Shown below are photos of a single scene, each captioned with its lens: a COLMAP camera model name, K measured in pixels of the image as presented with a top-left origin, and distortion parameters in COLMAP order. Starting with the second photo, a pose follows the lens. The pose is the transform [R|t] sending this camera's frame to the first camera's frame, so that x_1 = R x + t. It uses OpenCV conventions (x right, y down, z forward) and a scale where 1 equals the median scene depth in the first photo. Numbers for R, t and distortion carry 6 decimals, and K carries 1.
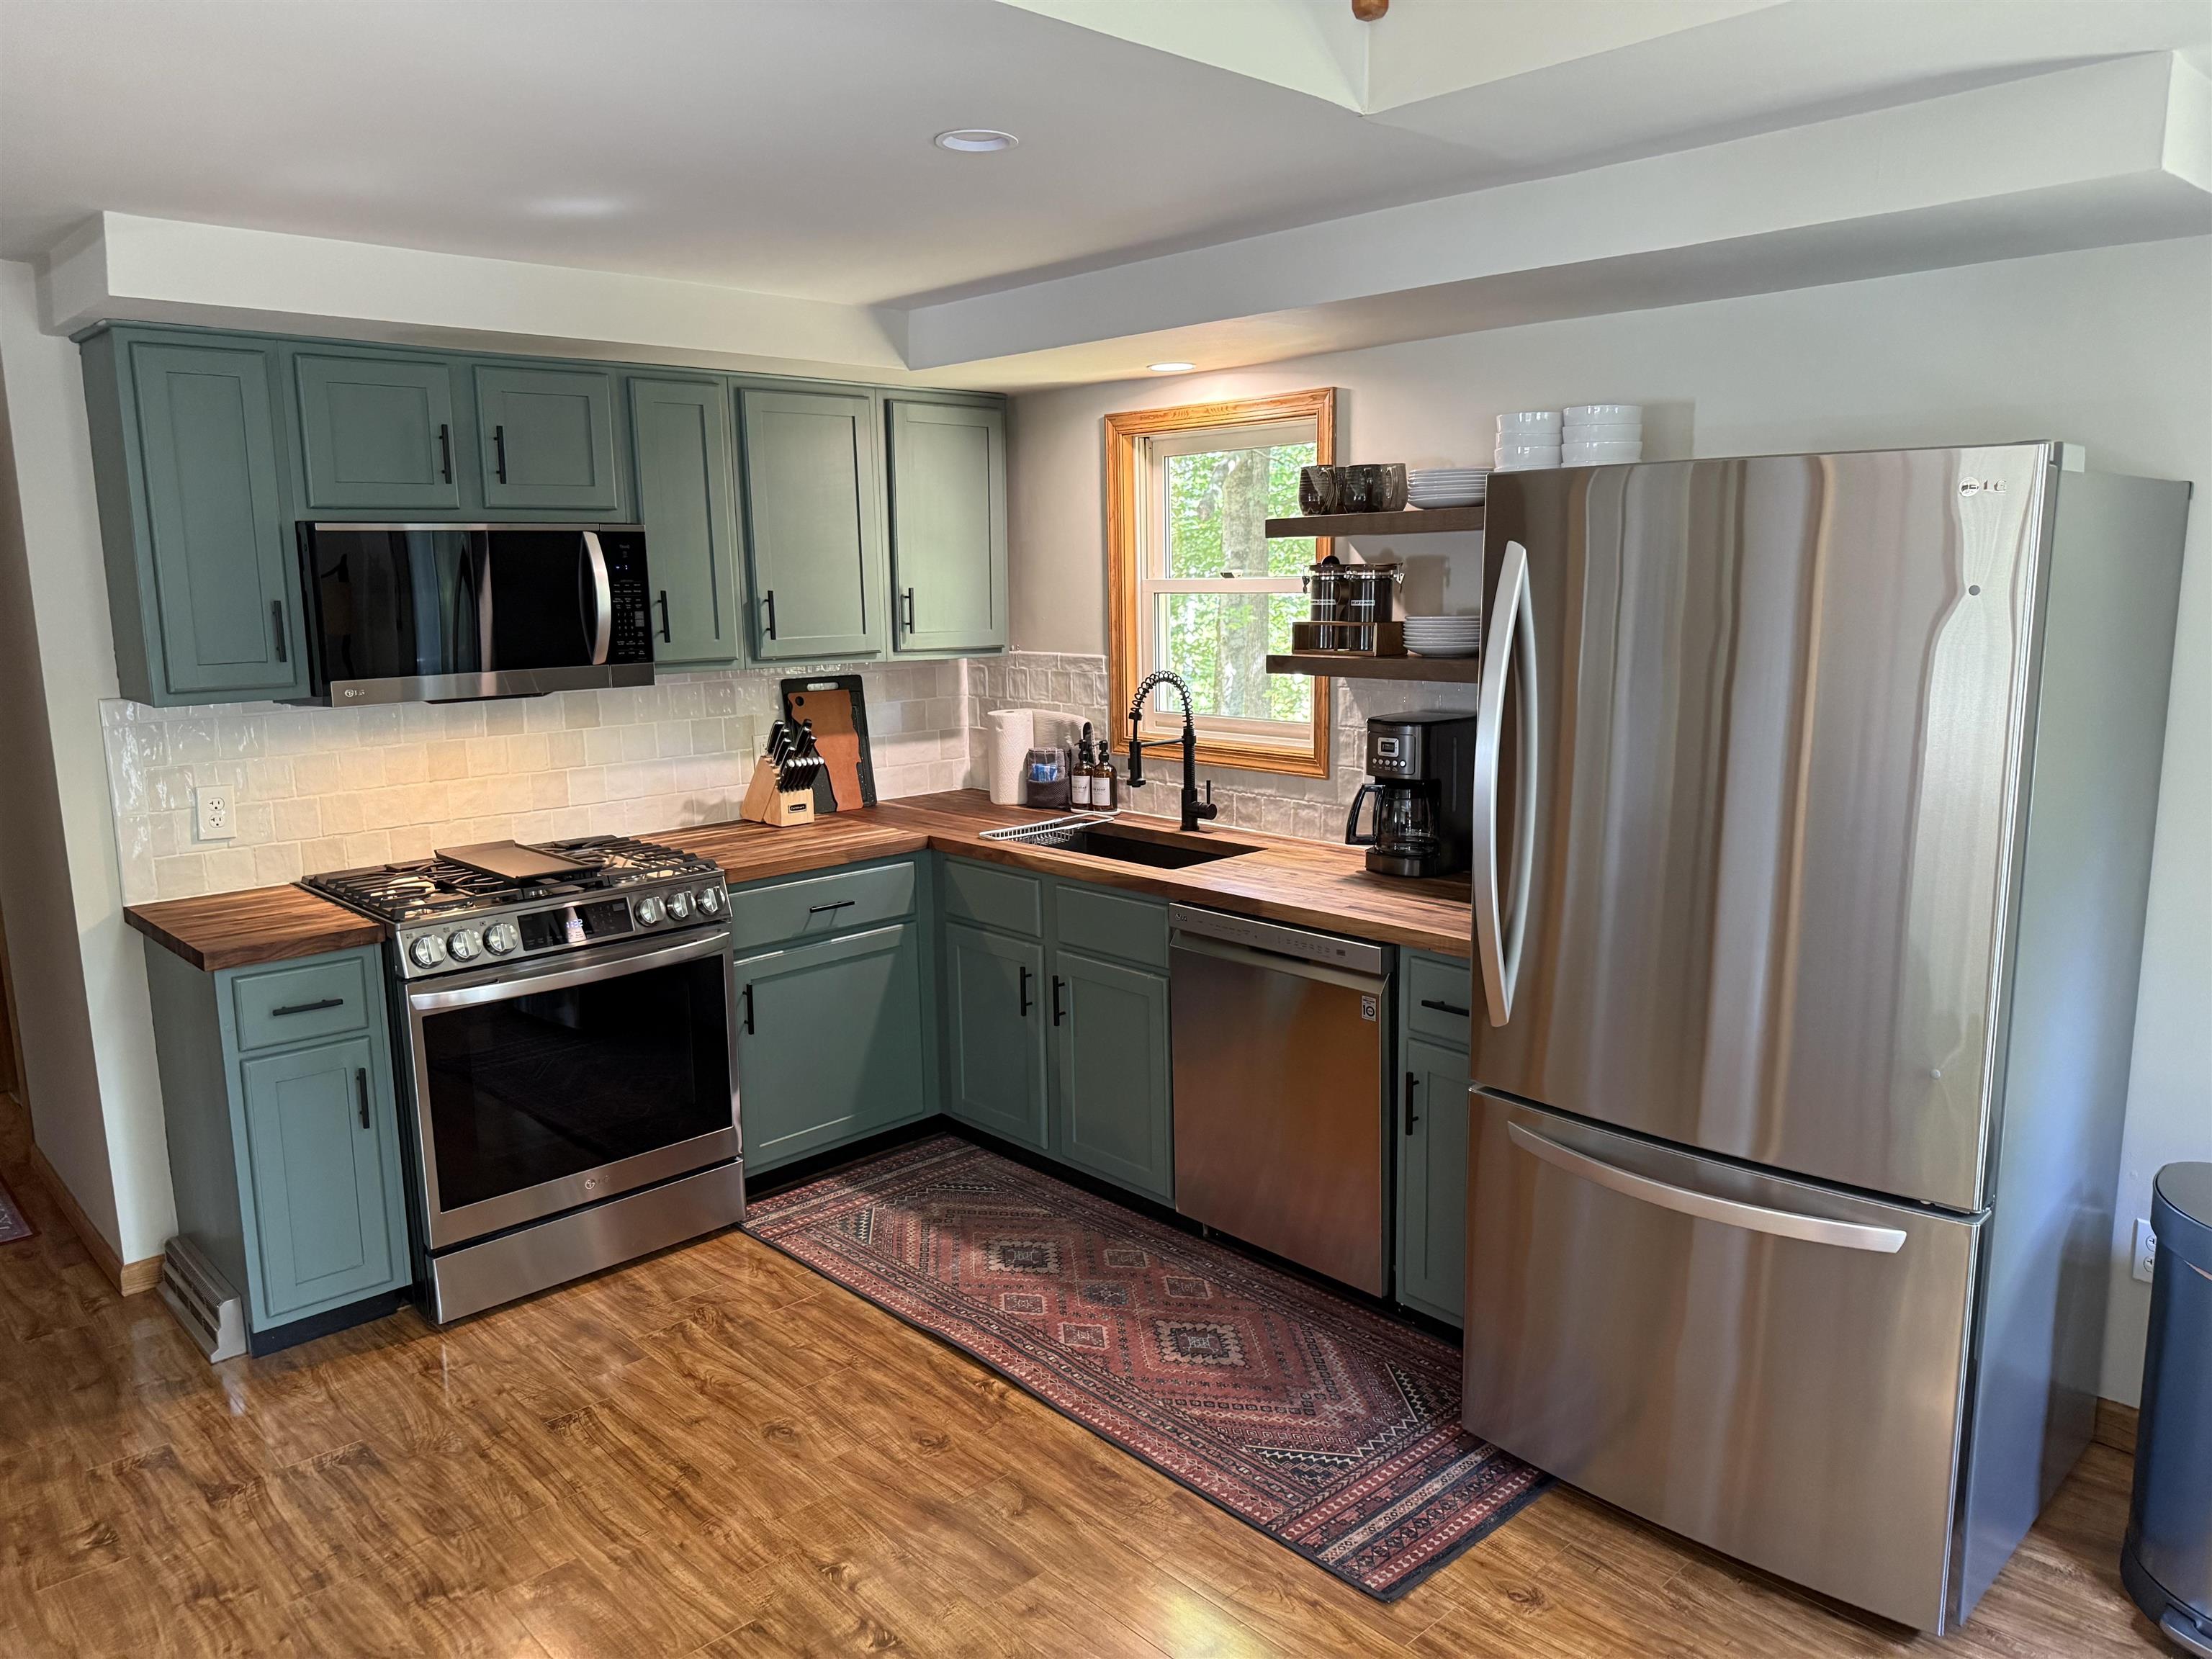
lens RADIAL K [[1542.0, 0, 1113.0], [0, 1542.0, 840.6], [0, 0, 1]] dist [0.149144, -0.232645]
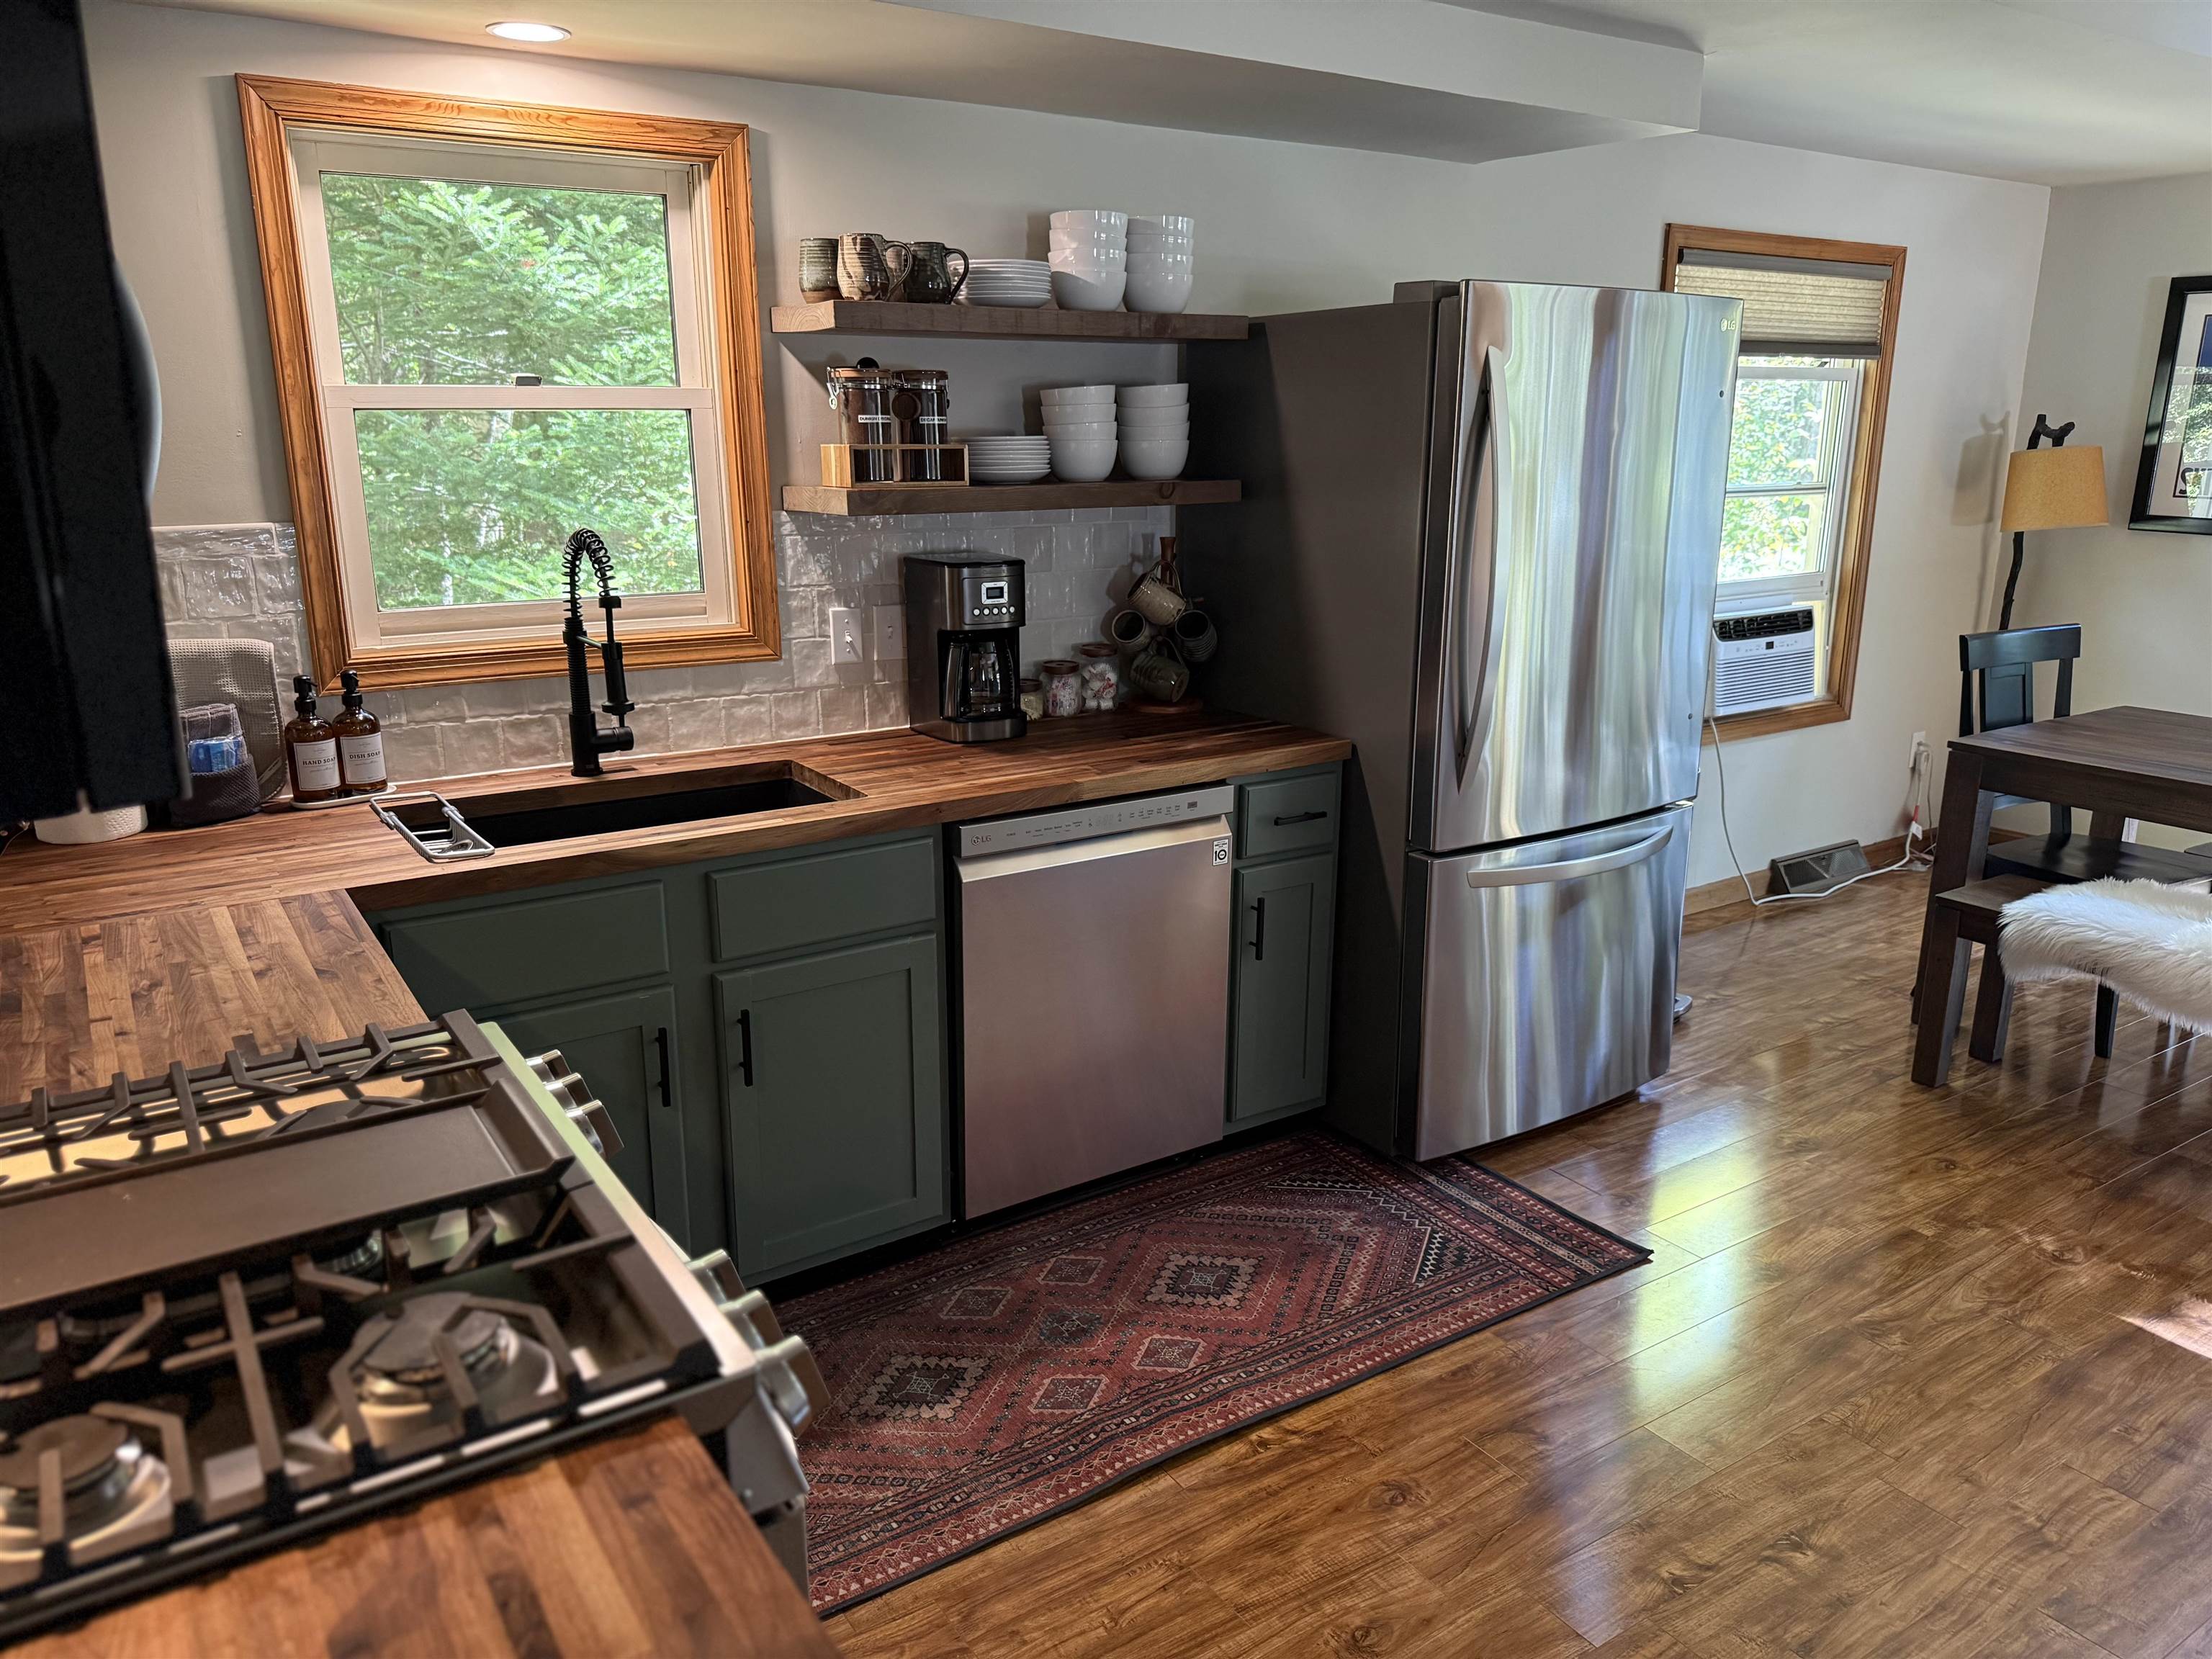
lens RADIAL K [[1557.0, 0, 1104.3], [0, 1557.0, 837.6], [0, 0, 1]] dist [0.074254, -0.082692]
pose [[0.175484, -0.236839, 0.955569, -0.640754], [0.175877, 0.962559, 0.206272, -0.092427], [-0.968645, 0.131865, 0.210568, 0.738621]]
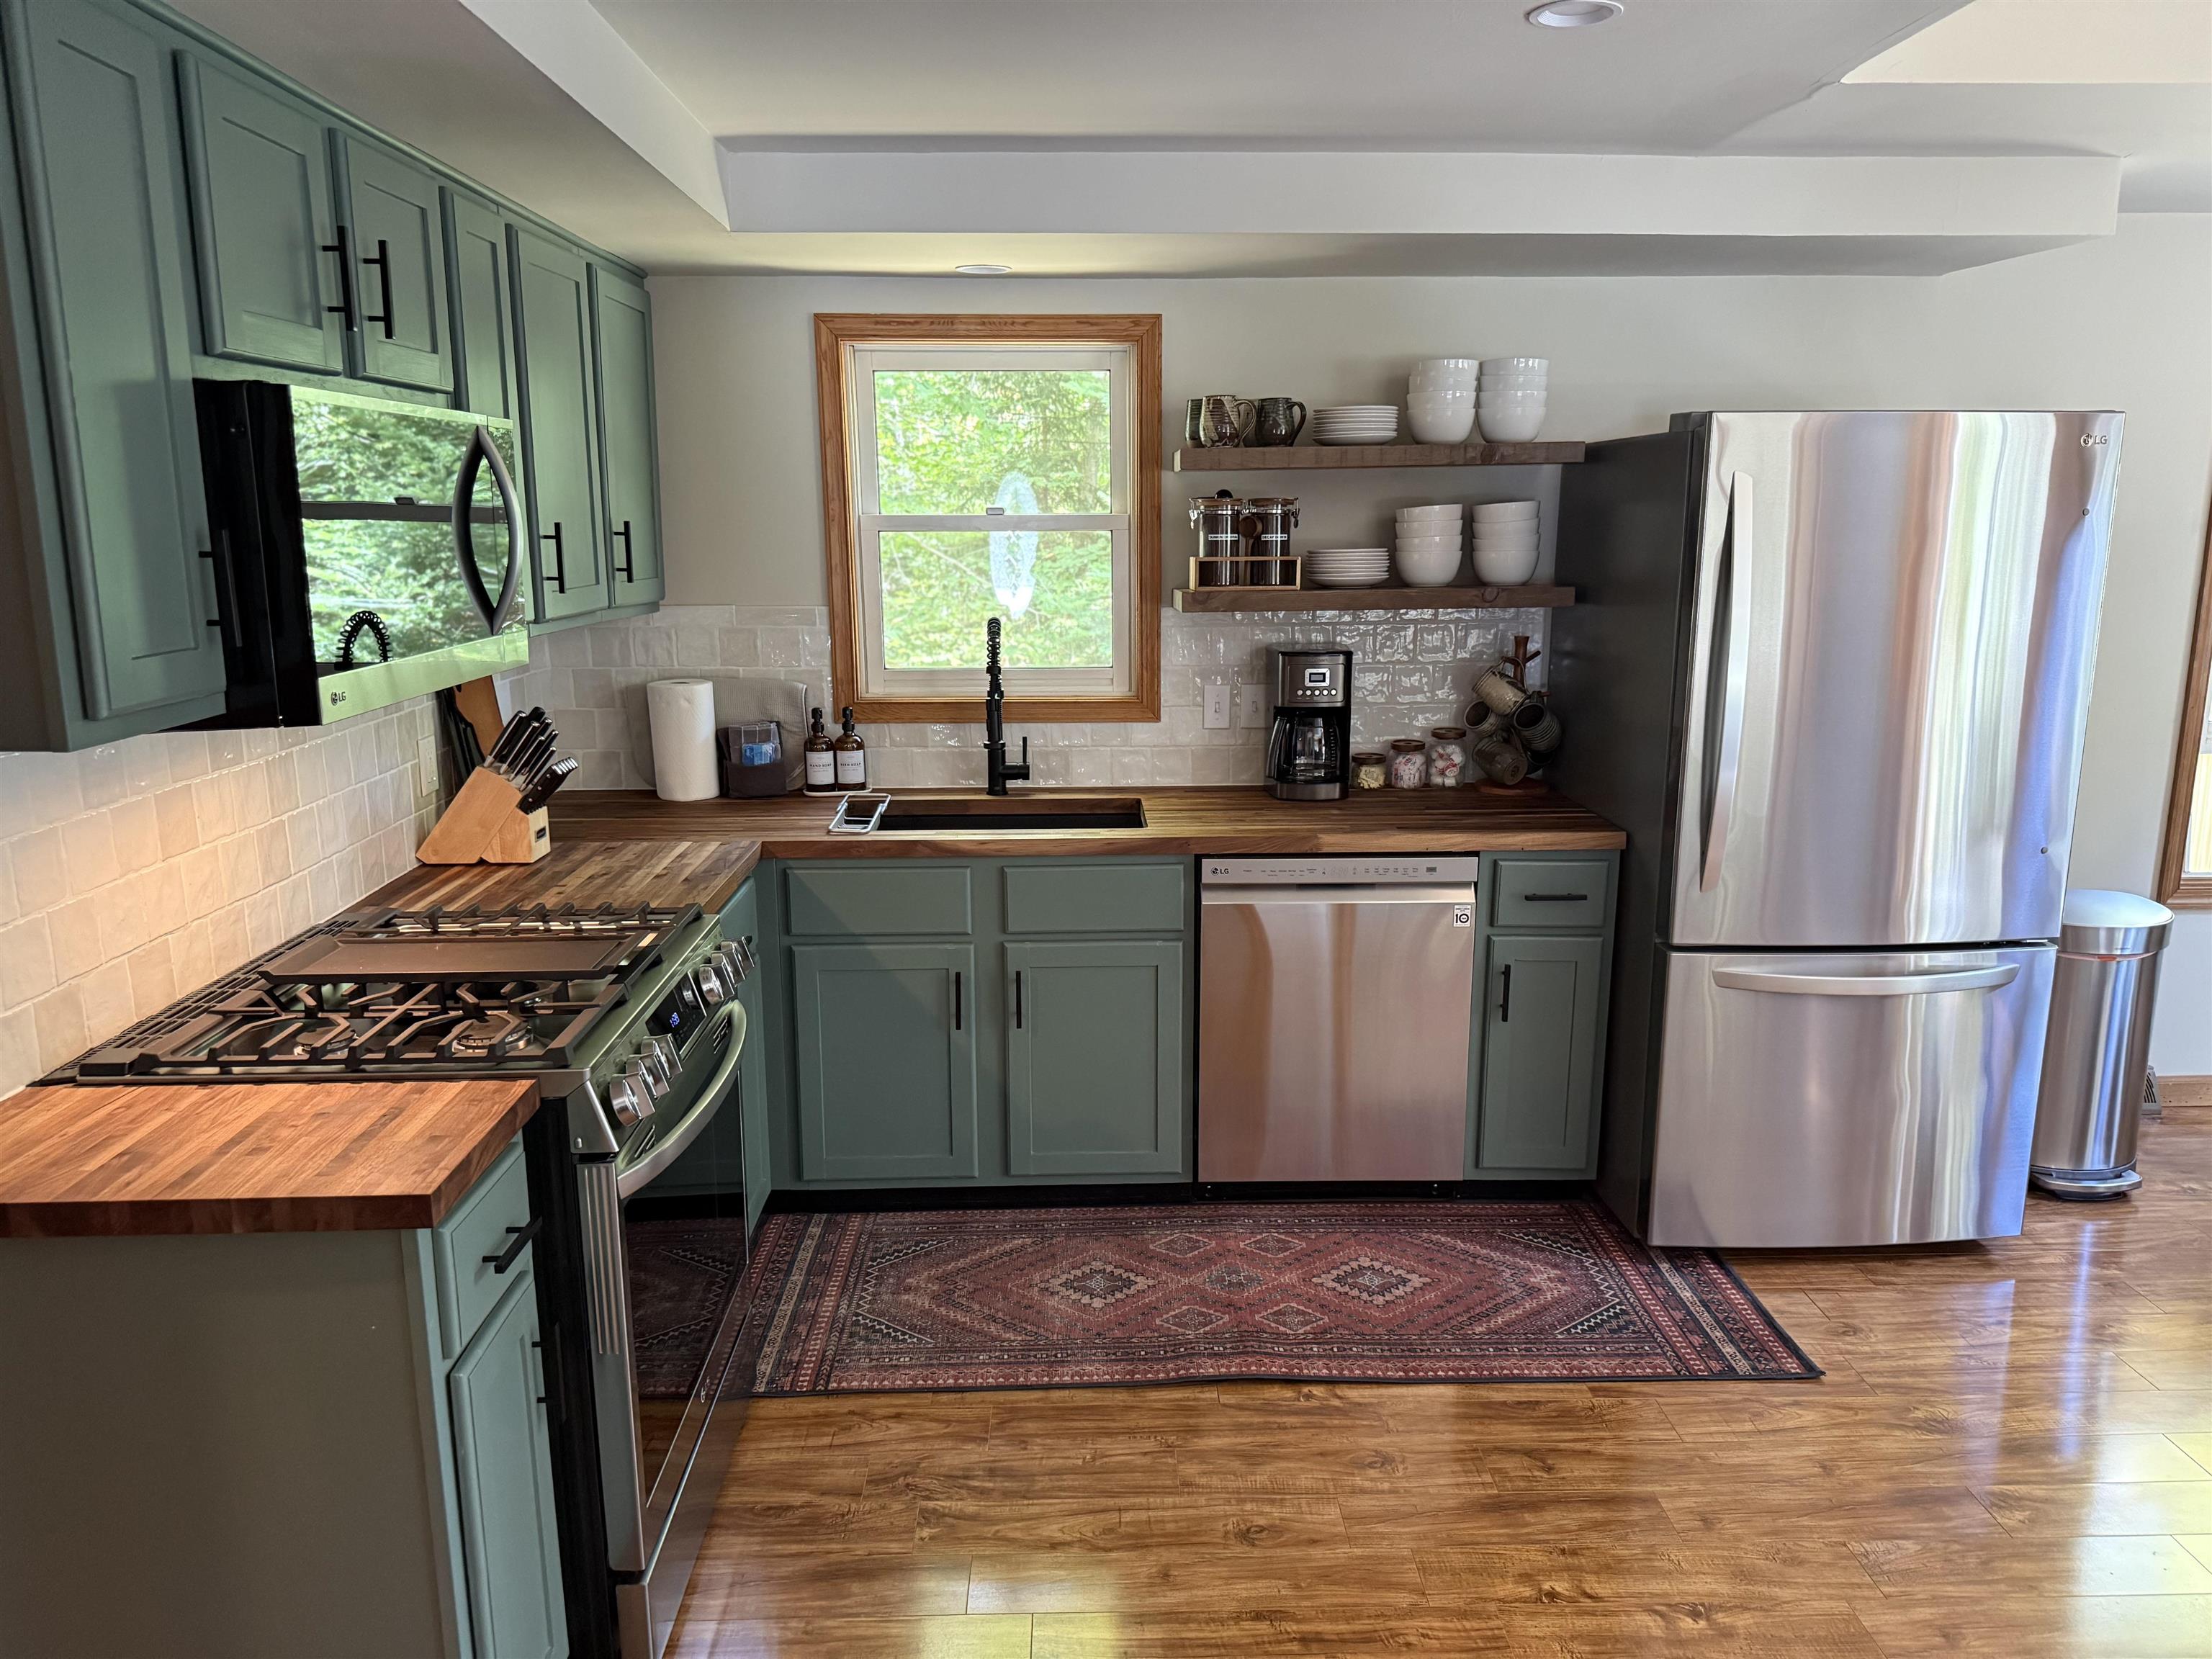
lens RADIAL K [[1542.0, 0, 1113.0], [0, 1542.0, 840.6], [0, 0, 1]] dist [0.149144, -0.232645]
pose [[0.664552, -0.142669, 0.733496, -0.657171], [0.127064, 0.988884, 0.077223, -0.047357], [-0.736359, 0.041882, 0.675293, 0.384877]]
